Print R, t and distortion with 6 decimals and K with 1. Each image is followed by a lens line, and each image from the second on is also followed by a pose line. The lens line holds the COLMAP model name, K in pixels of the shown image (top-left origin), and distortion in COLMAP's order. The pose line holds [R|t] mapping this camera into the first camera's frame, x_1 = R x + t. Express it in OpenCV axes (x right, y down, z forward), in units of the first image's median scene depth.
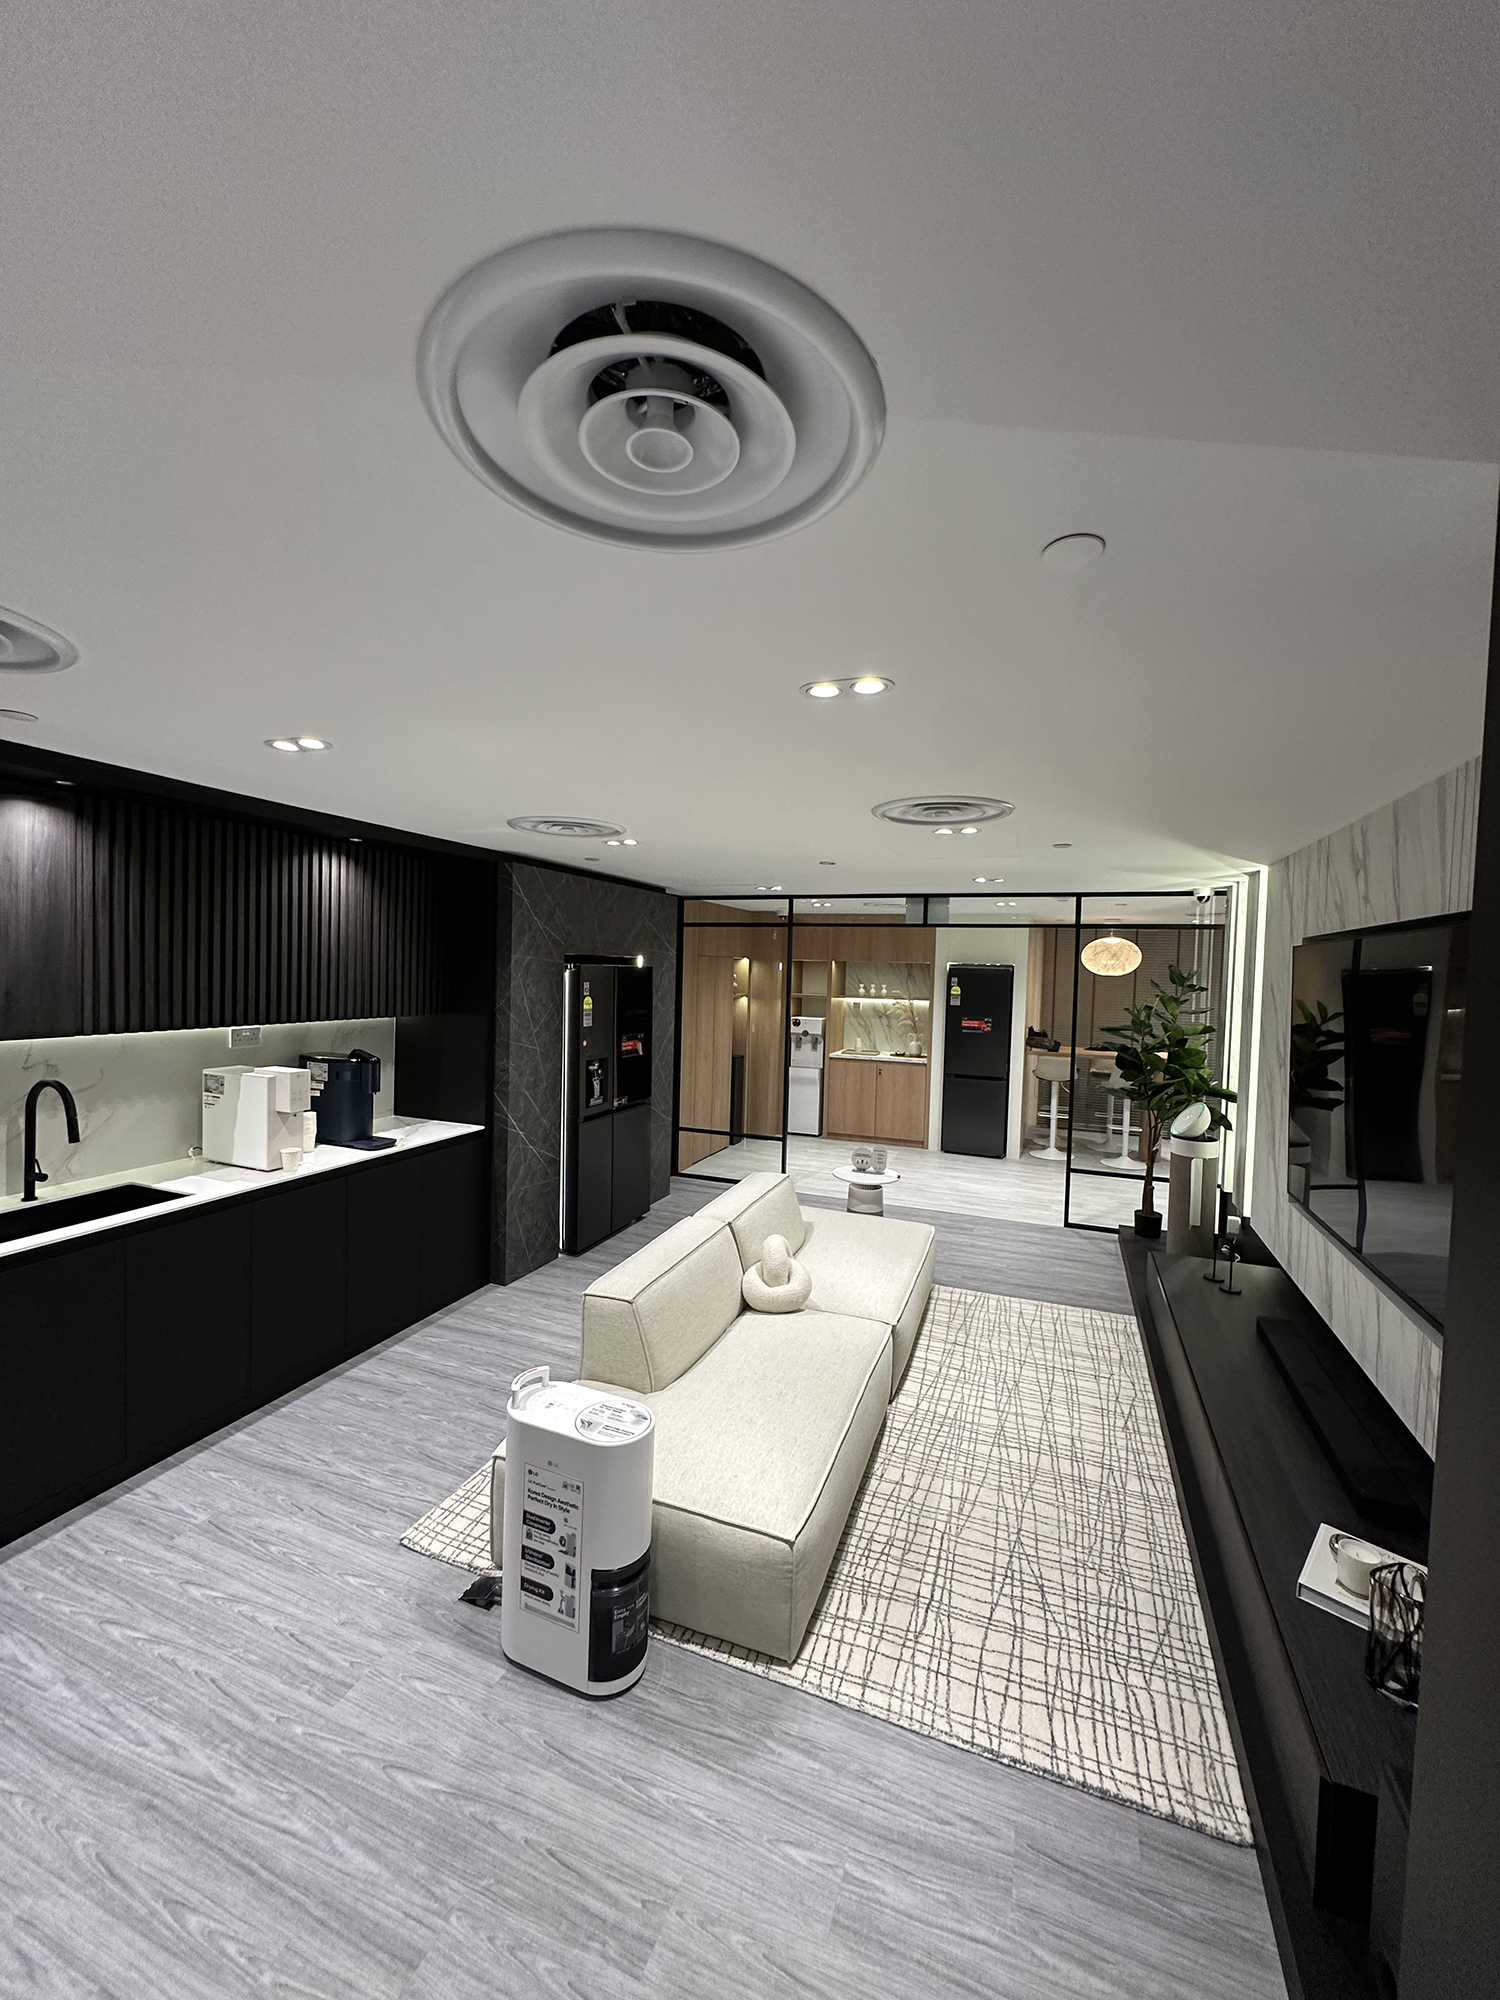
lens RADIAL K [[800.9, 0, 752.7], [0, 800.9, 1006.5], [0, 0, 1]] dist [-0.000925, 0.000136]
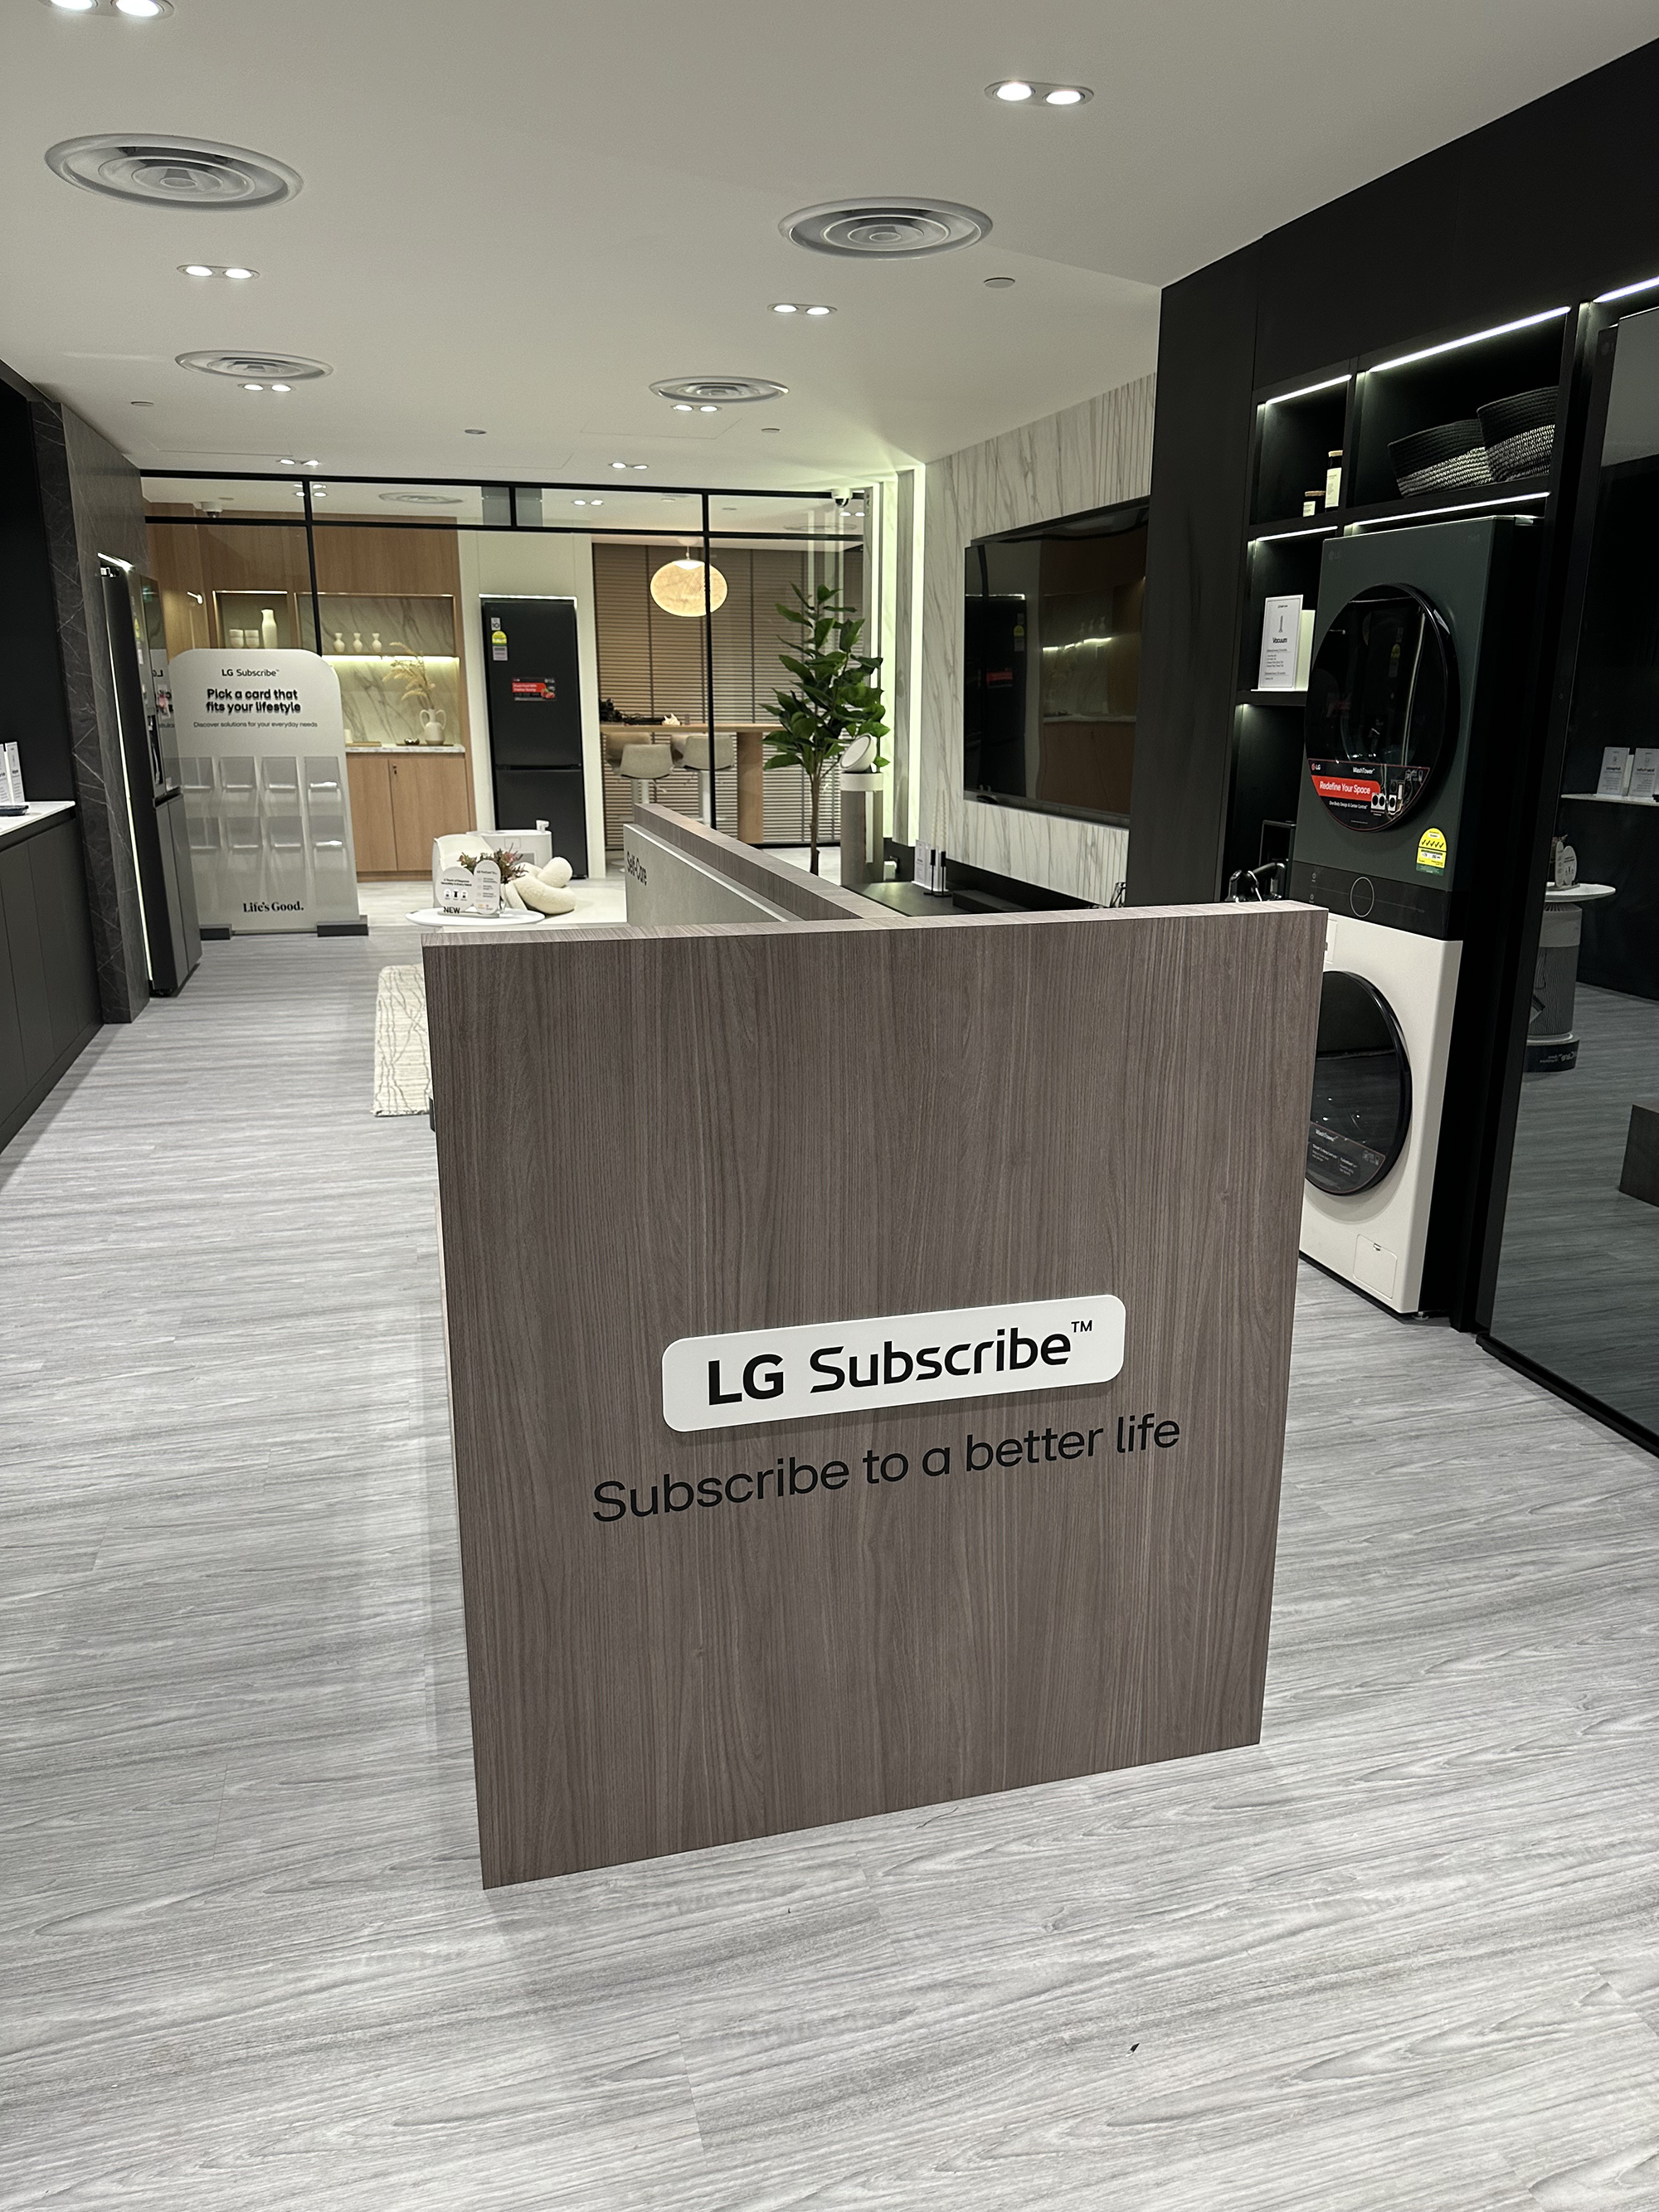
lens RADIAL K [[1570.8, 0, 834.9], [0, 1570.8, 1102.6], [0, 0, 1]] dist [0.011057, -0.000738]
pose [[0.809804, -0.178139, 0.559003, -0.483444], [0.048551, 0.969870, 0.238737, 0.084063], [-0.584689, -0.166190, 0.794053, -0.426736]]
